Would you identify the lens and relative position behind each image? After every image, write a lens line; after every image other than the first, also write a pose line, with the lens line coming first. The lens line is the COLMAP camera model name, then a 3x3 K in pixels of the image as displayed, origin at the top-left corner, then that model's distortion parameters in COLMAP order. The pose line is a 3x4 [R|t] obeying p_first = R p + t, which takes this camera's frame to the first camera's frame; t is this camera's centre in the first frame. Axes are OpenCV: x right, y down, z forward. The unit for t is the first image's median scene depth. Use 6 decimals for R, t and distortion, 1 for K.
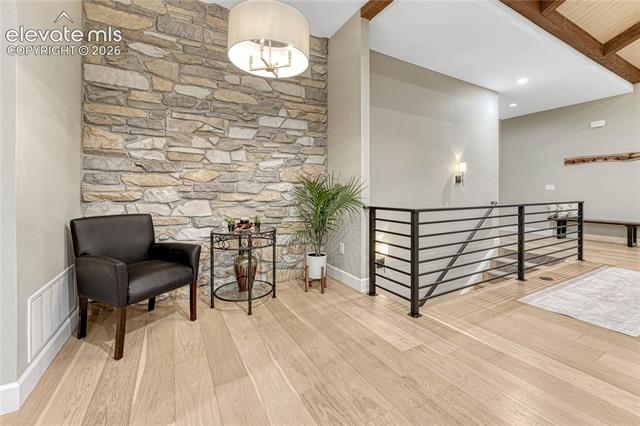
lens RADIAL K [[264.2, 0, 319.3], [0, 264.2, 197.7], [0, 0, 1]] dist [-0.003300, -0.000053]
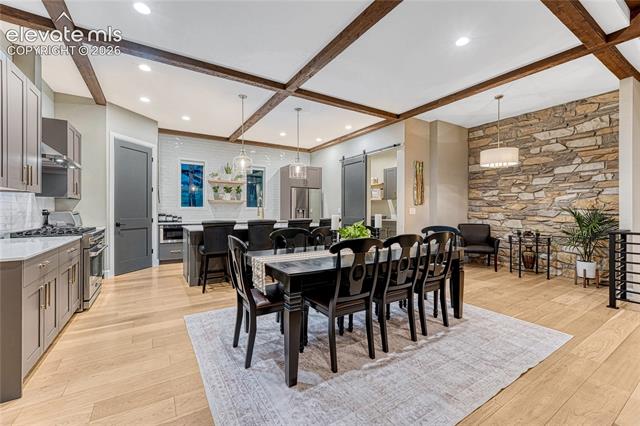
lens RADIAL K [[266.9, 0, 318.6], [0, 266.9, 210.4], [0, 0, 1]] dist [0.000454, -0.000003]
pose [[0.045932, 0.003322, -0.998939, 1.385677], [-0.024104, 0.999707, 0.002216, -0.027151], [0.998654, 0.023976, 0.045999, -0.506235]]
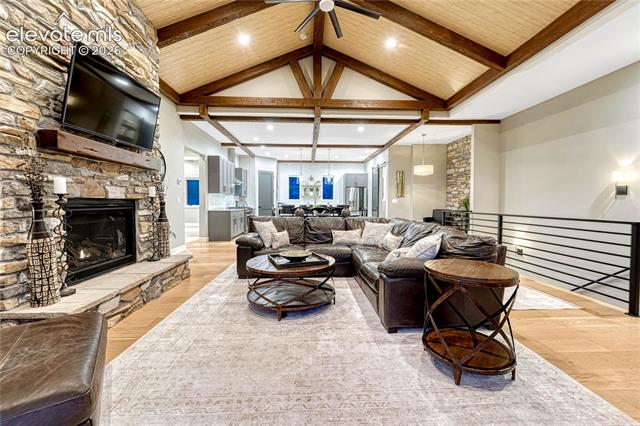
lens RADIAL K [[262.3, 0, 319.2], [0, 262.3, 210.8], [0, 0, 1]] dist [-0.000480, -0.000094]
pose [[-0.449401, 0.030689, -0.892803, 2.739644], [-0.020609, 0.998788, 0.044705, -0.039486], [0.893092, 0.038490, -0.448224, 0.863967]]
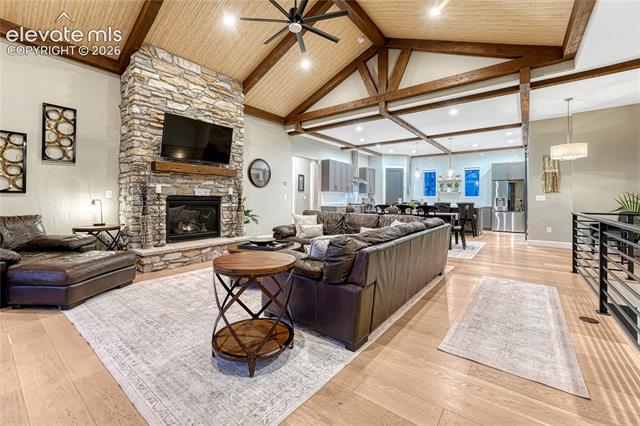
lens RADIAL K [[264.2, 0, 319.3], [0, 264.2, 197.7], [0, 0, 1]] dist [-0.003300, -0.000053]
pose [[-0.920088, -0.005659, -0.391670, 2.127578], [-0.012733, 0.999799, 0.015465, -0.048705], [0.391504, 0.019216, -0.919976, 1.583210]]
